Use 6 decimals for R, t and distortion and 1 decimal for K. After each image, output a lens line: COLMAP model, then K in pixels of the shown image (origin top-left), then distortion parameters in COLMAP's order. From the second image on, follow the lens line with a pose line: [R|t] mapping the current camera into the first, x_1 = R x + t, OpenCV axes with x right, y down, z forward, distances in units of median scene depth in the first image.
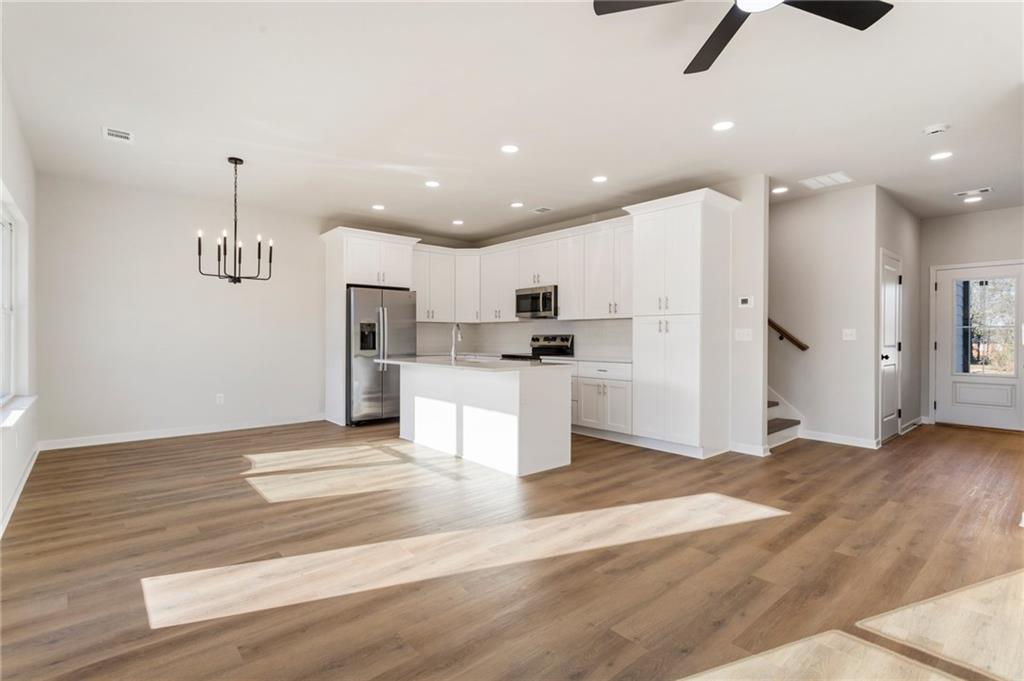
lens RADIAL K [[484.8, 0, 518.1], [0, 484.8, 340.1], [0, 0, 1]] dist [0.019479, 0.000168]
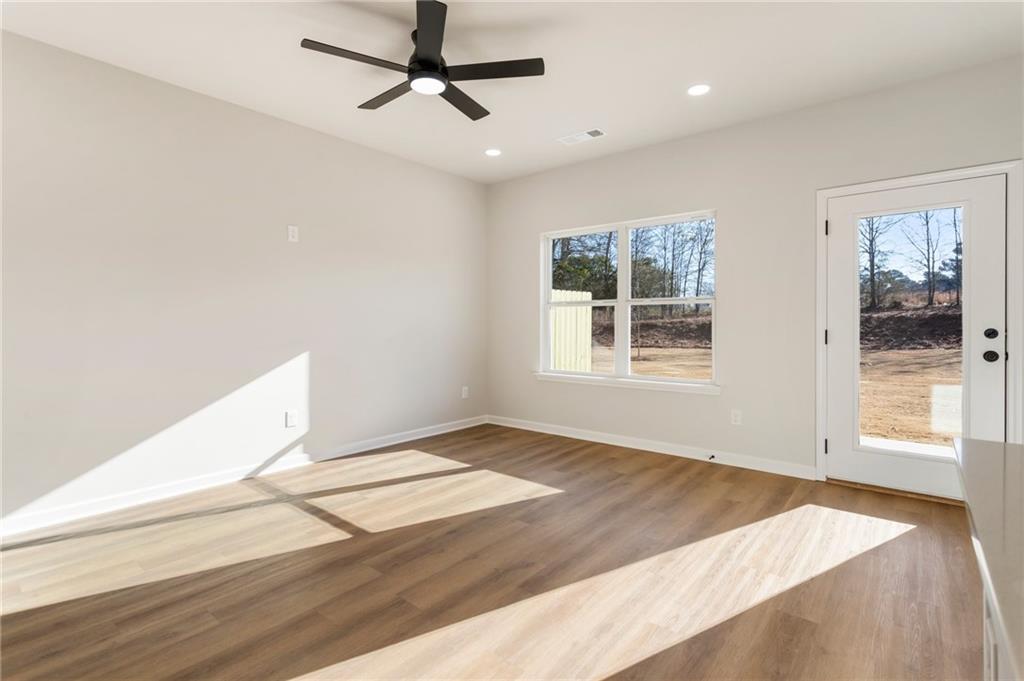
lens RADIAL K [[490.5, 0, 510.9], [0, 490.5, 311.5], [0, 0, 1]] dist [0.002141, -0.000093]
pose [[-0.988356, -0.006403, -0.152023, 0.345128], [-0.003728, 0.999833, -0.017875, -0.009222], [0.152112, -0.017100, -0.988215, 1.797375]]
